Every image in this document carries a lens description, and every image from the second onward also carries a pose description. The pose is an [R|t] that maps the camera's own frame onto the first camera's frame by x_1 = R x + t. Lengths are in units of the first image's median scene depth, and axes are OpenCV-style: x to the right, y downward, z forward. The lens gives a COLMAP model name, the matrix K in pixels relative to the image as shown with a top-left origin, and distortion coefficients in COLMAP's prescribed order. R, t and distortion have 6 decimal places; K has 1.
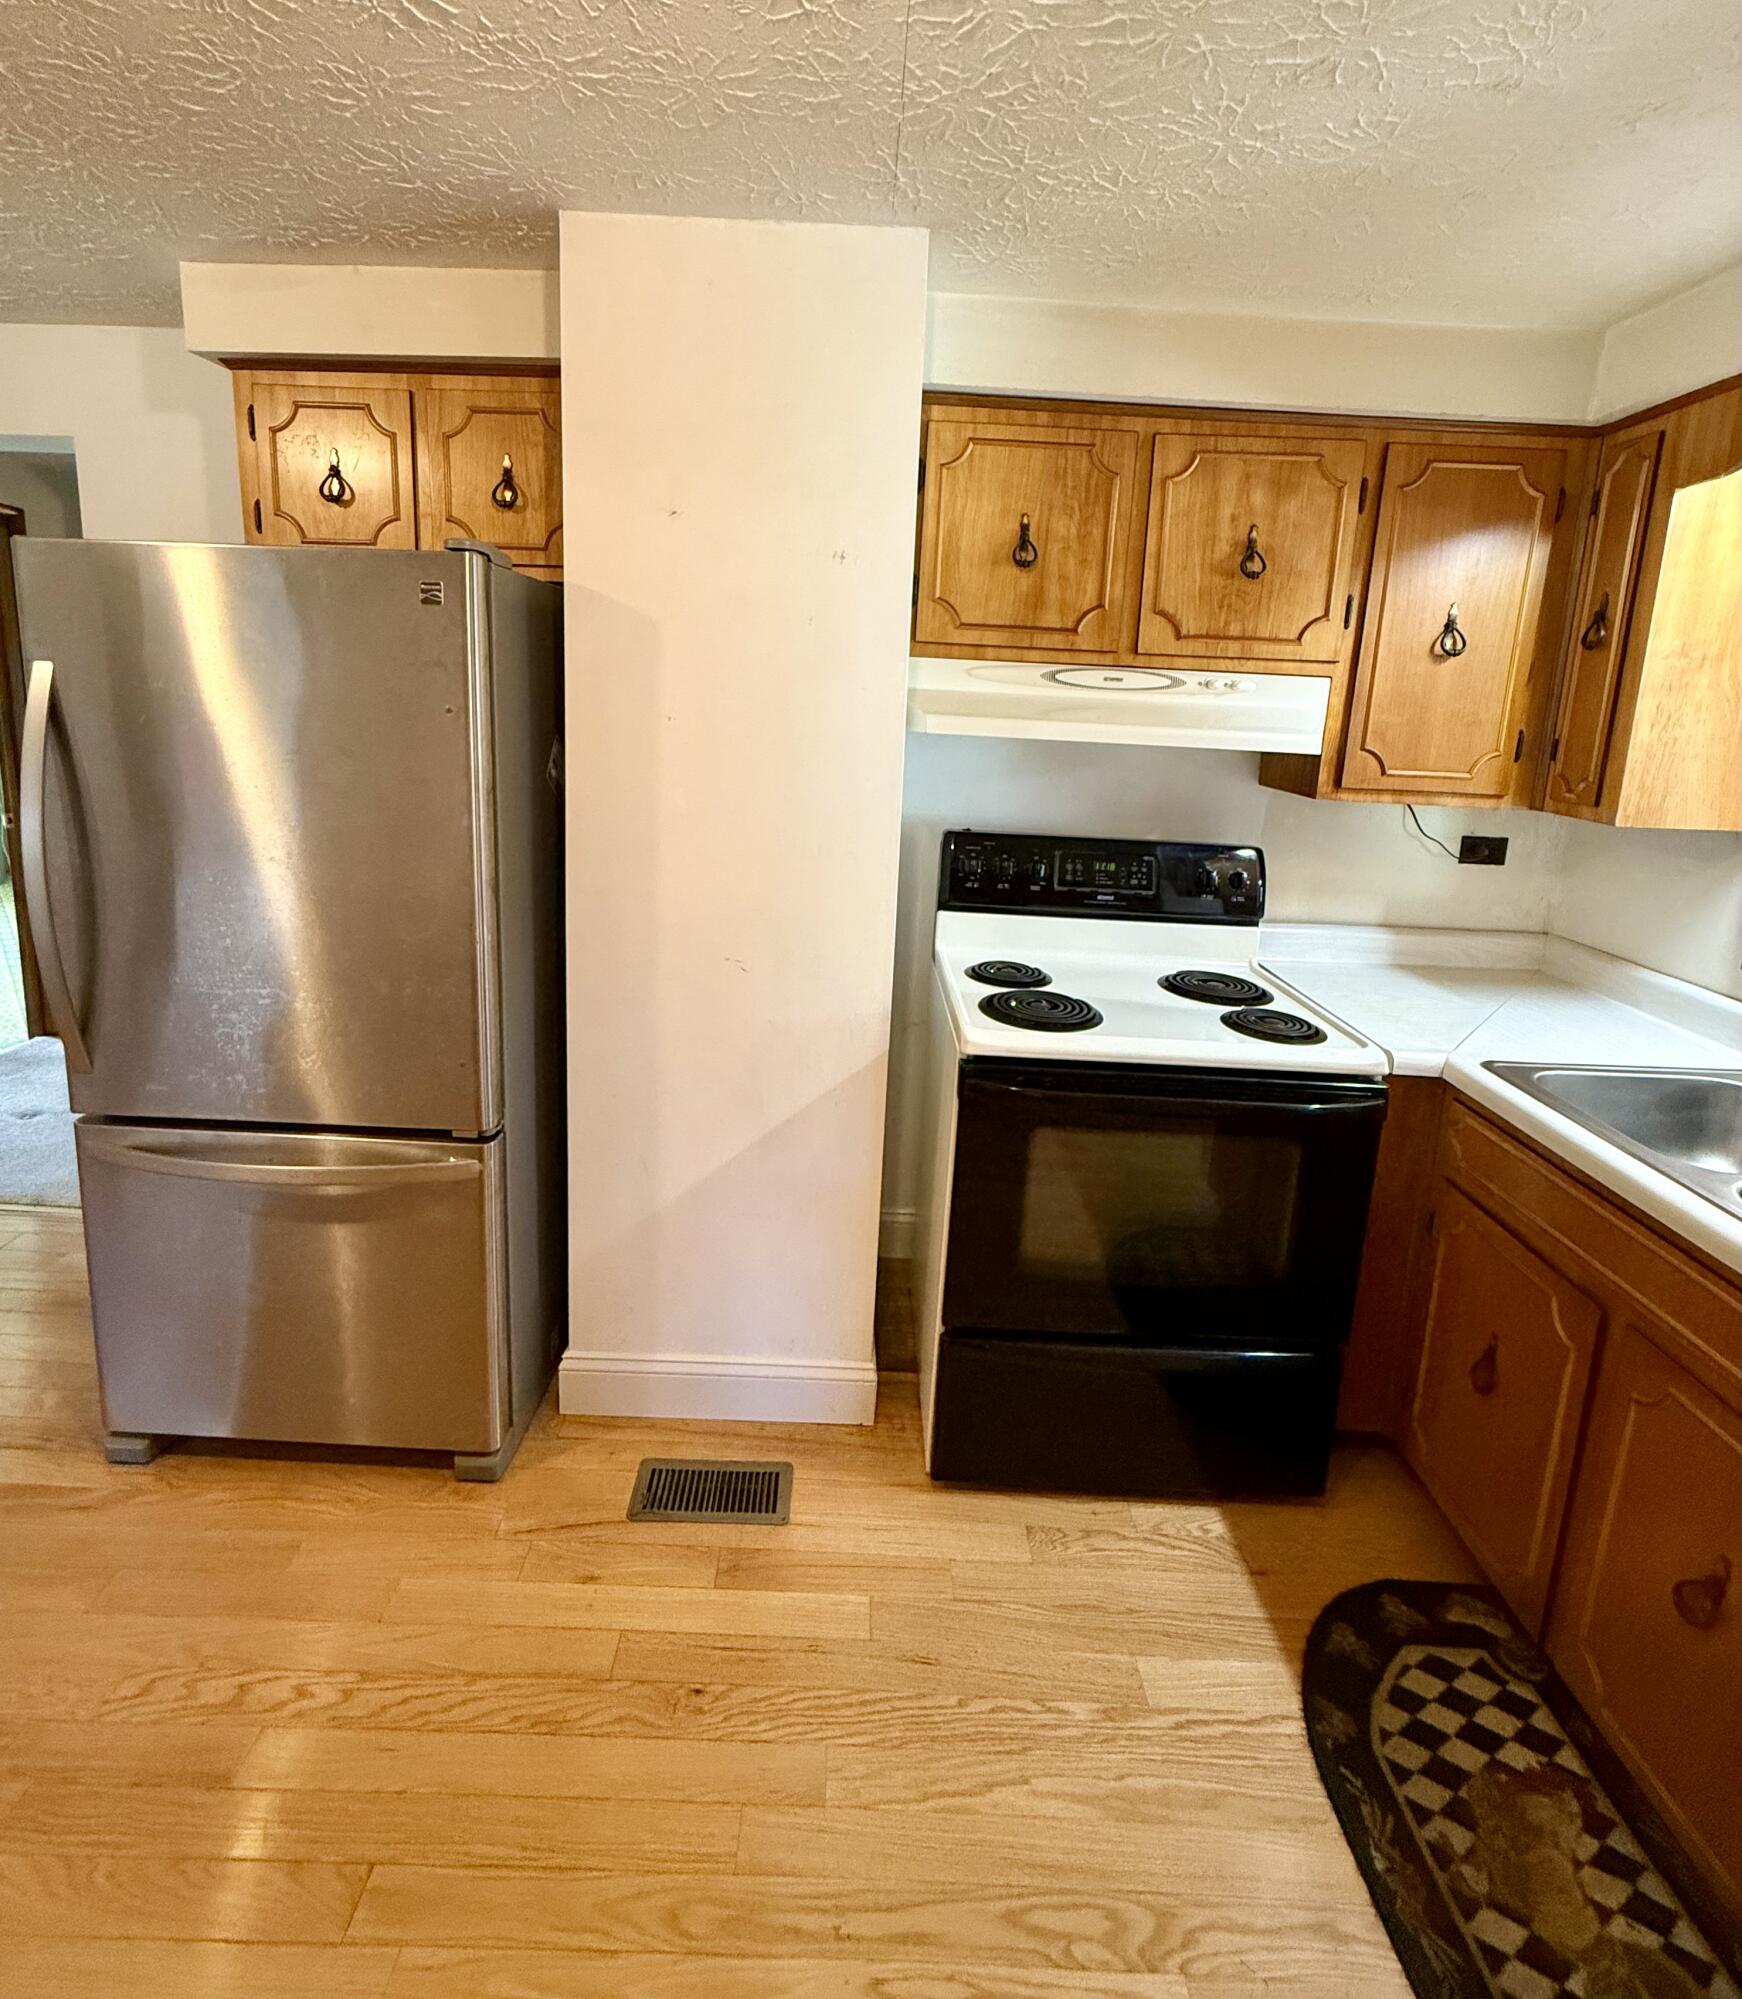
lens RADIAL K [[941.0, 0, 864.7], [0, 941.0, 856.3], [0, 0, 1]] dist [0.000420, 0.000375]
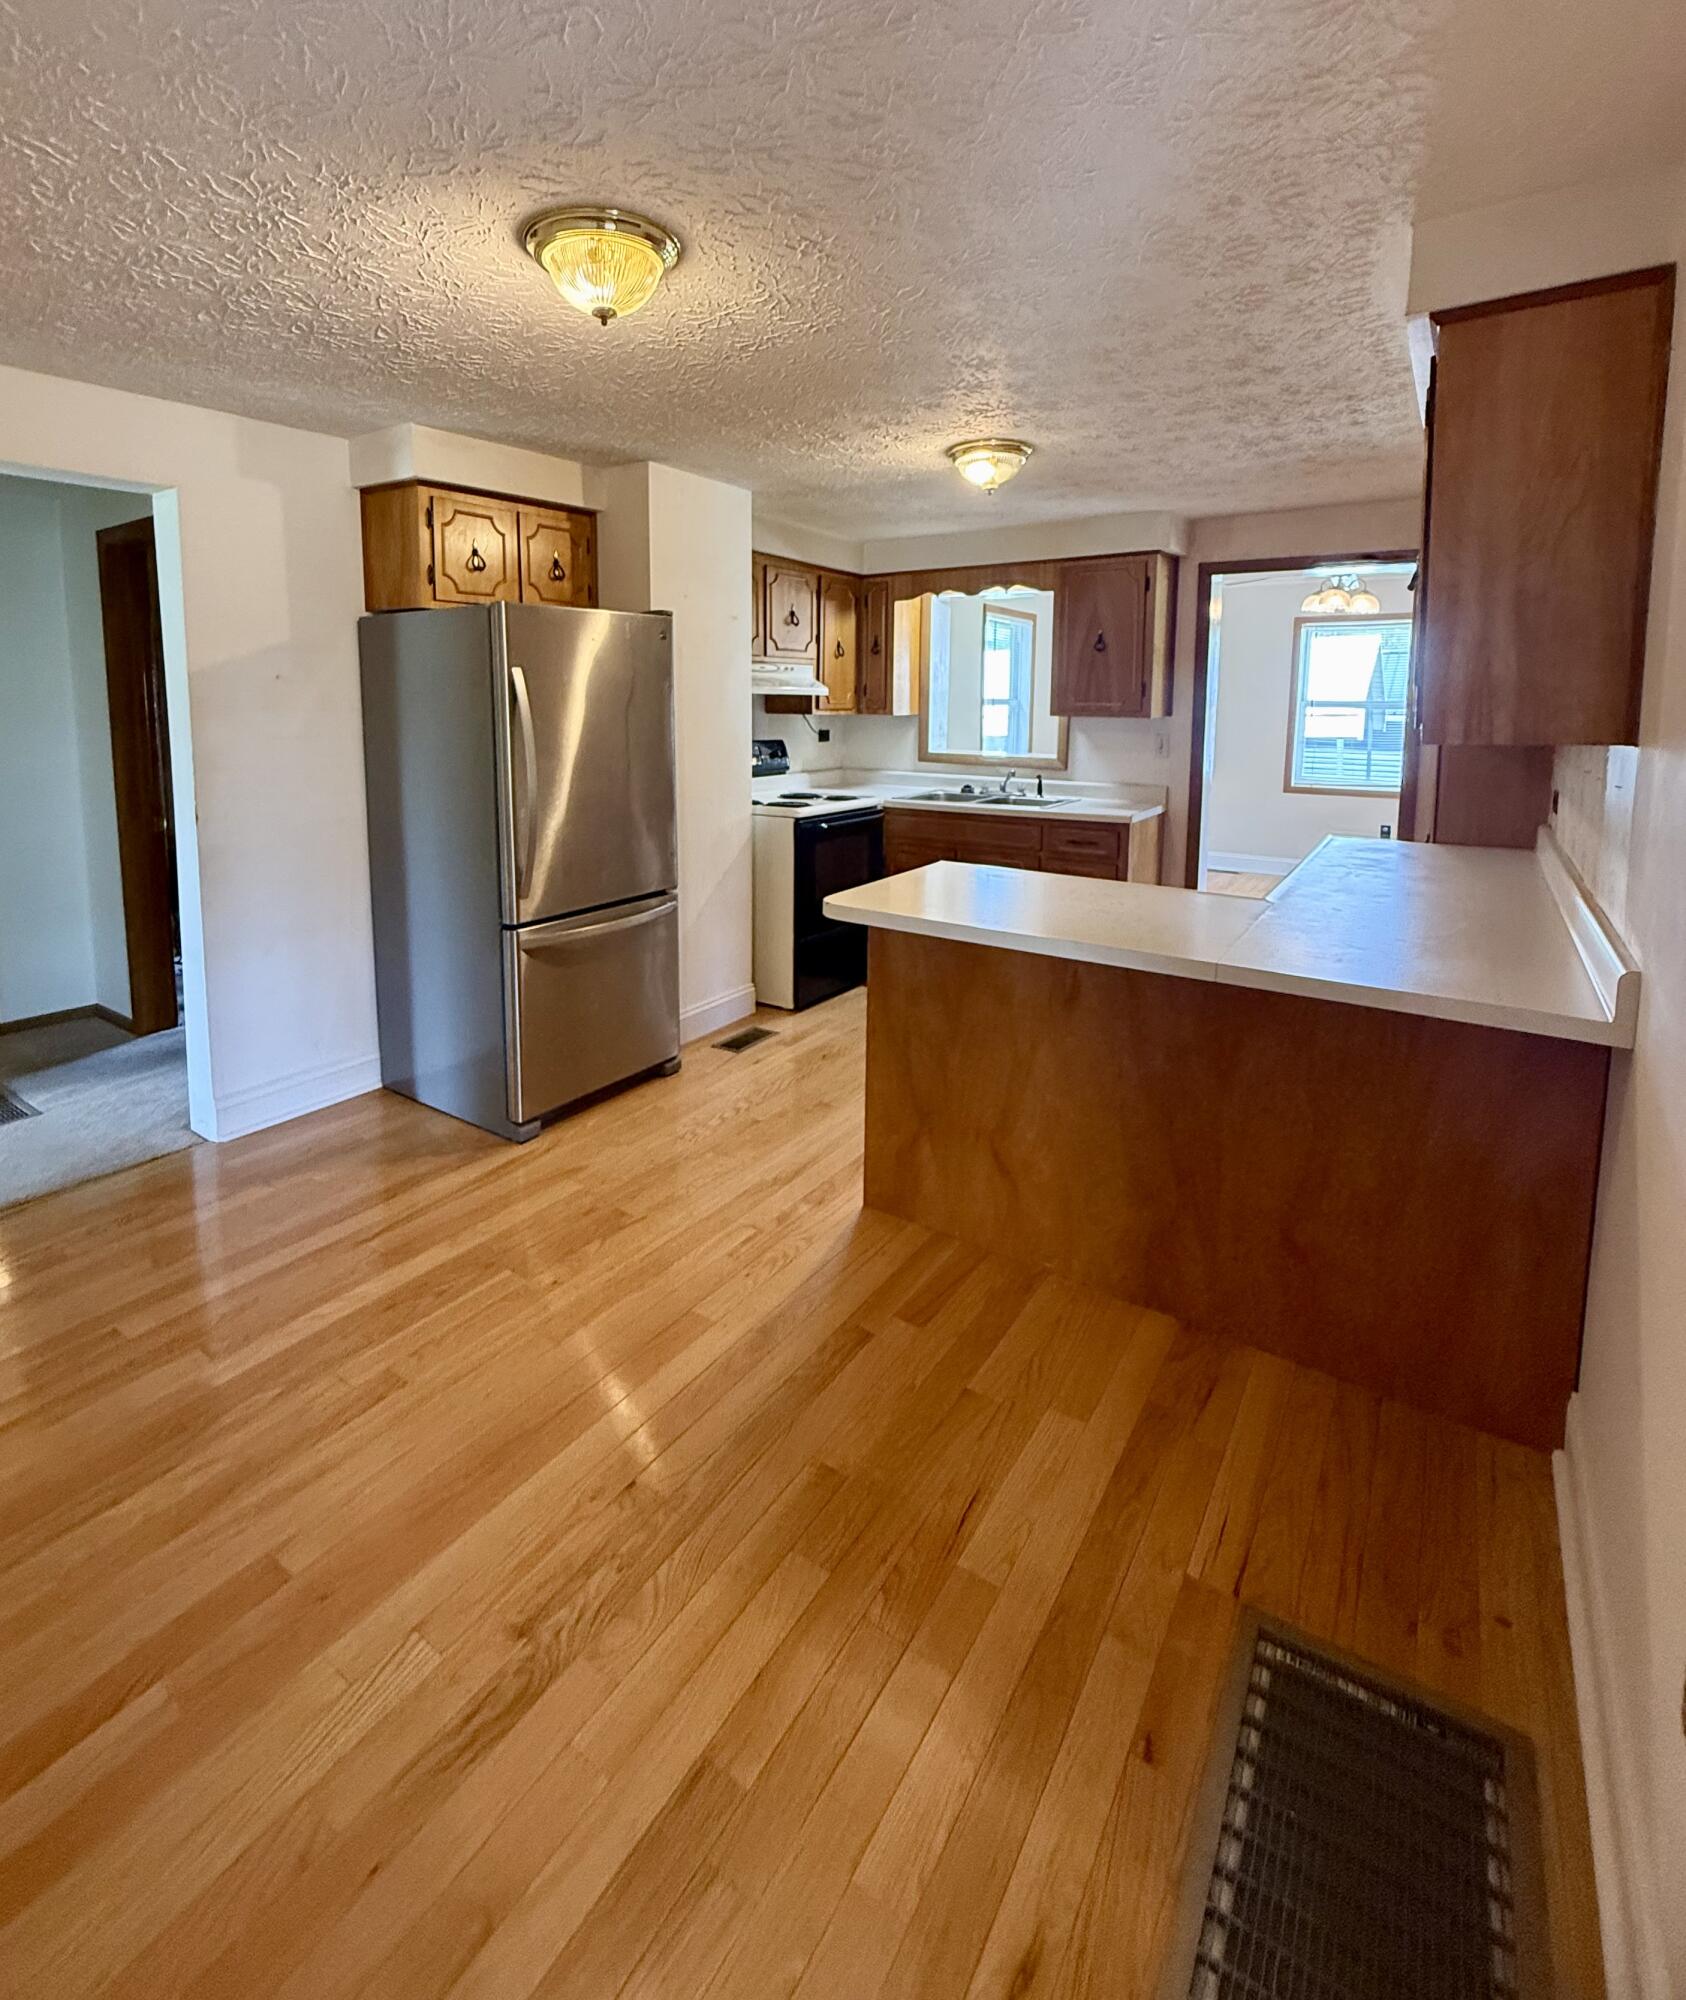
lens RADIAL K [[960.2, 0, 783.7], [0, 960.2, 800.7], [0, 0, 1]] dist [-0.005330, -0.000040]
pose [[0.575232, -0.128298, 0.807866, -1.792043], [0.161637, 0.985978, 0.041493, 0.049332], [-0.801861, 0.106713, 0.587904, -0.426643]]
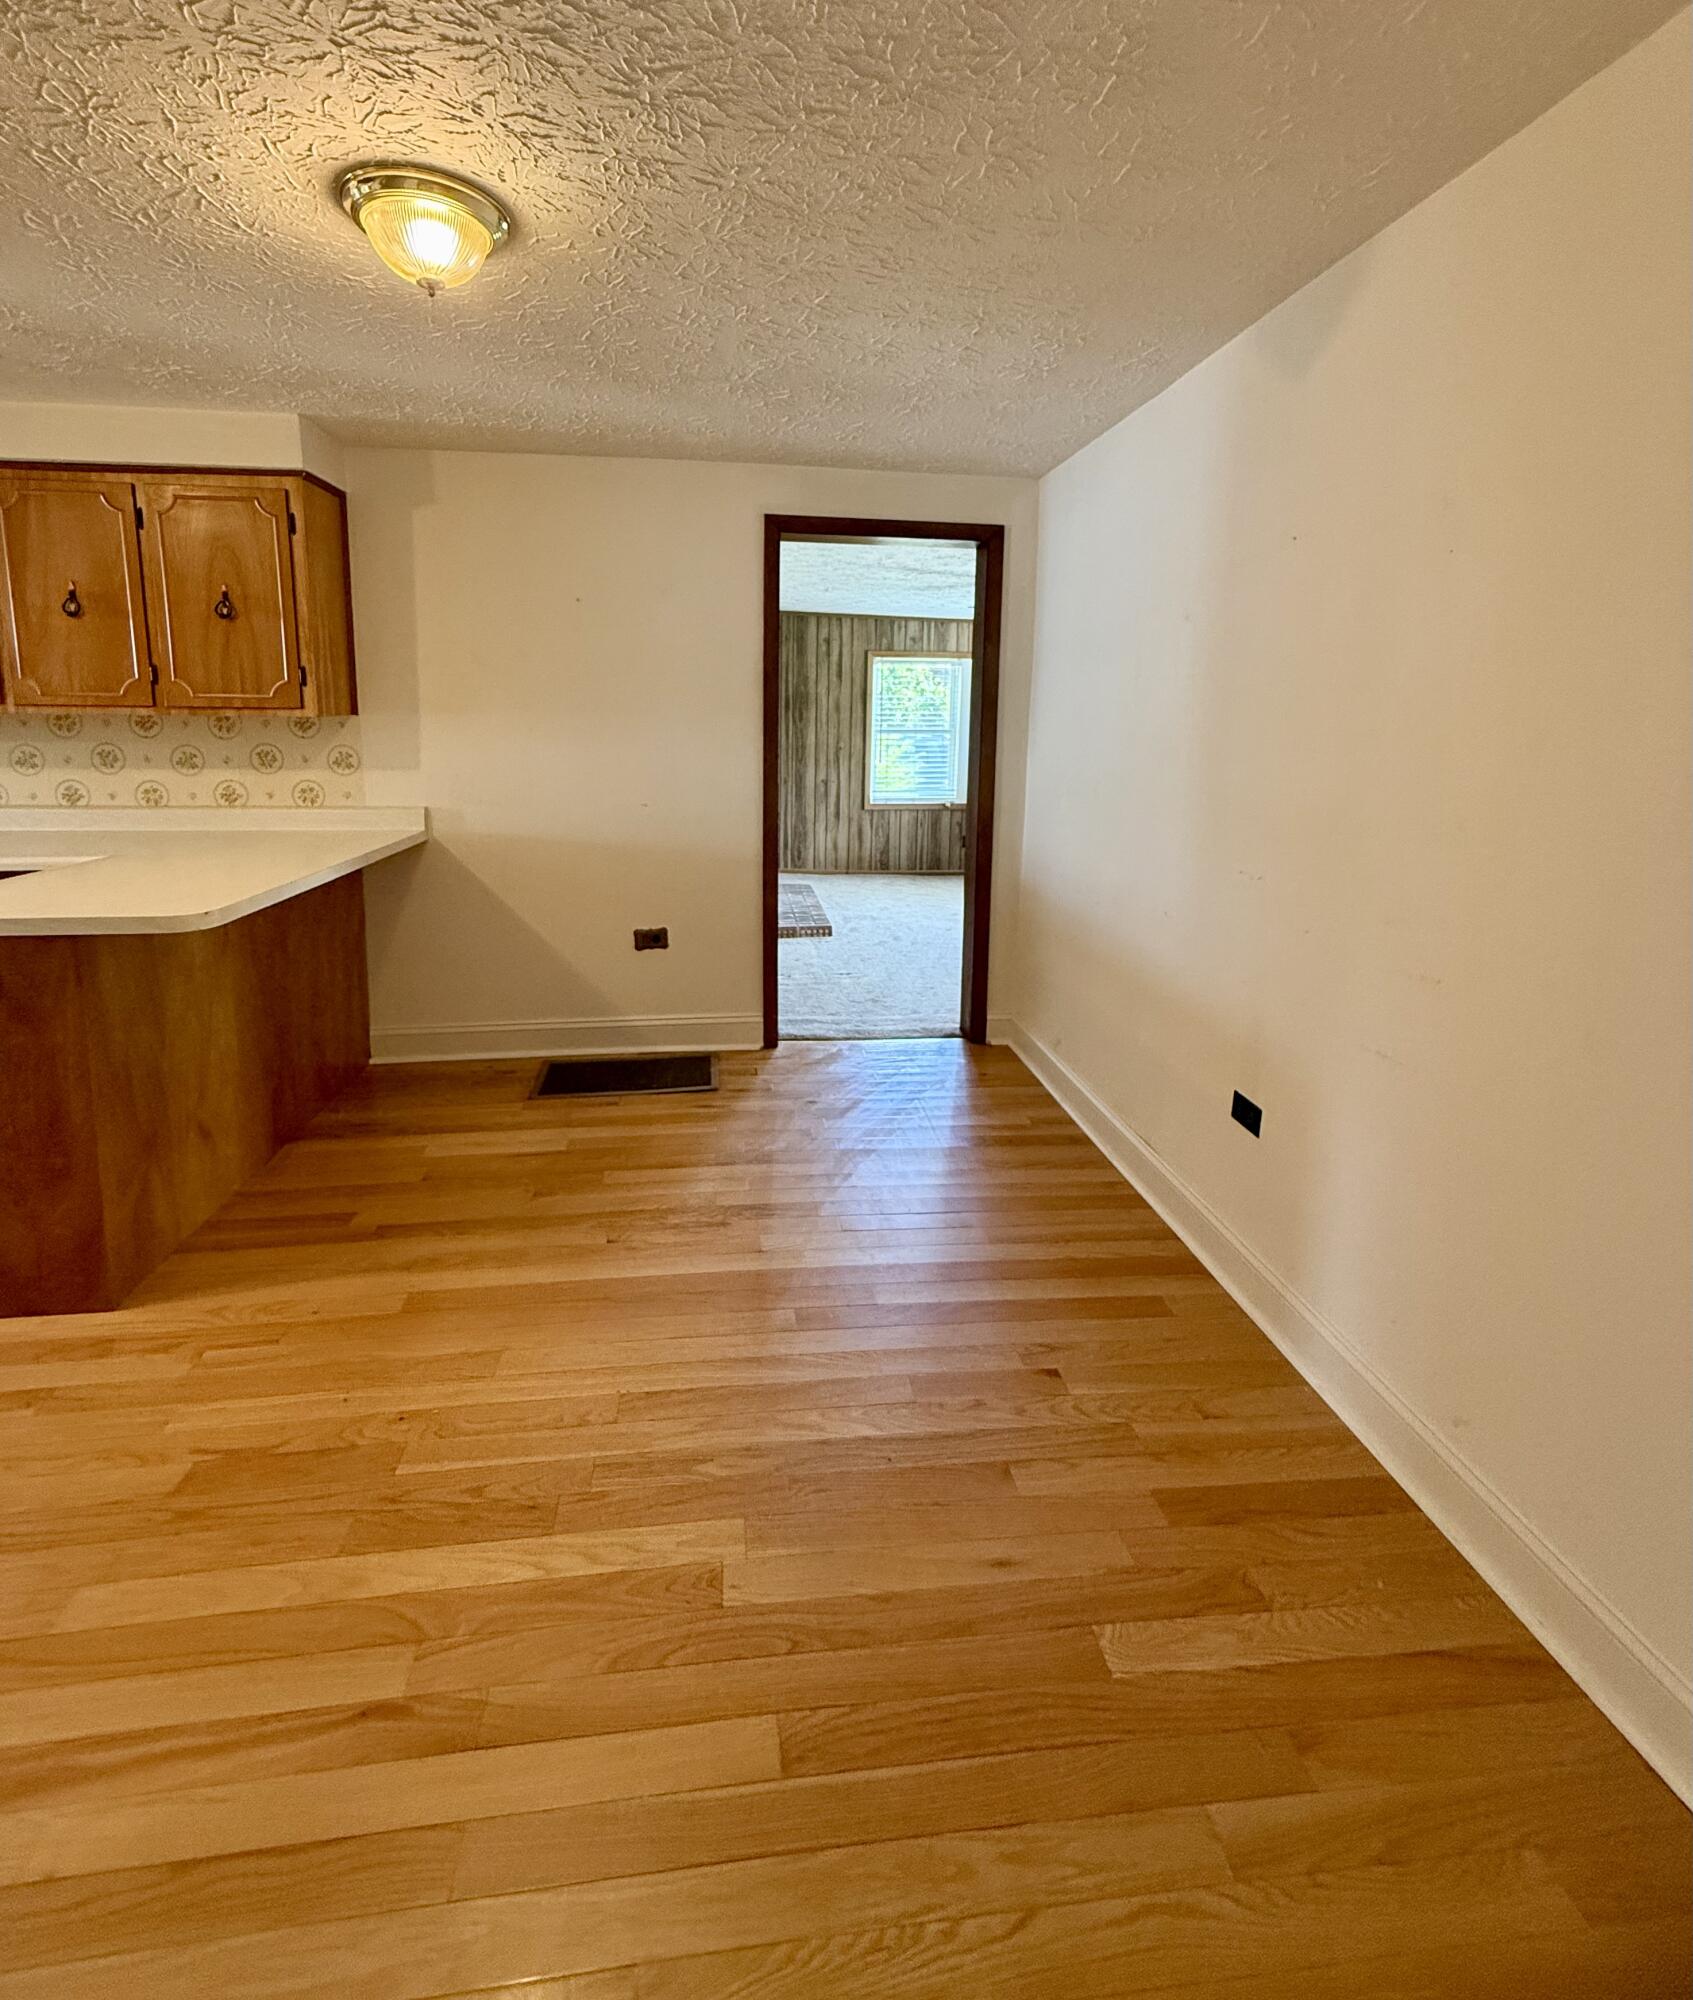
lens RADIAL K [[932.2, 0, 830.1], [0, 932.2, 832.2], [0, 0, 1]] dist [-0.000449, 0.000279]
pose [[-0.991615, -0.039090, -0.123177, -1.330361], [-0.073358, 0.954968, 0.287498, -0.217776], [0.106392, 0.294123, -0.949828, 1.409266]]
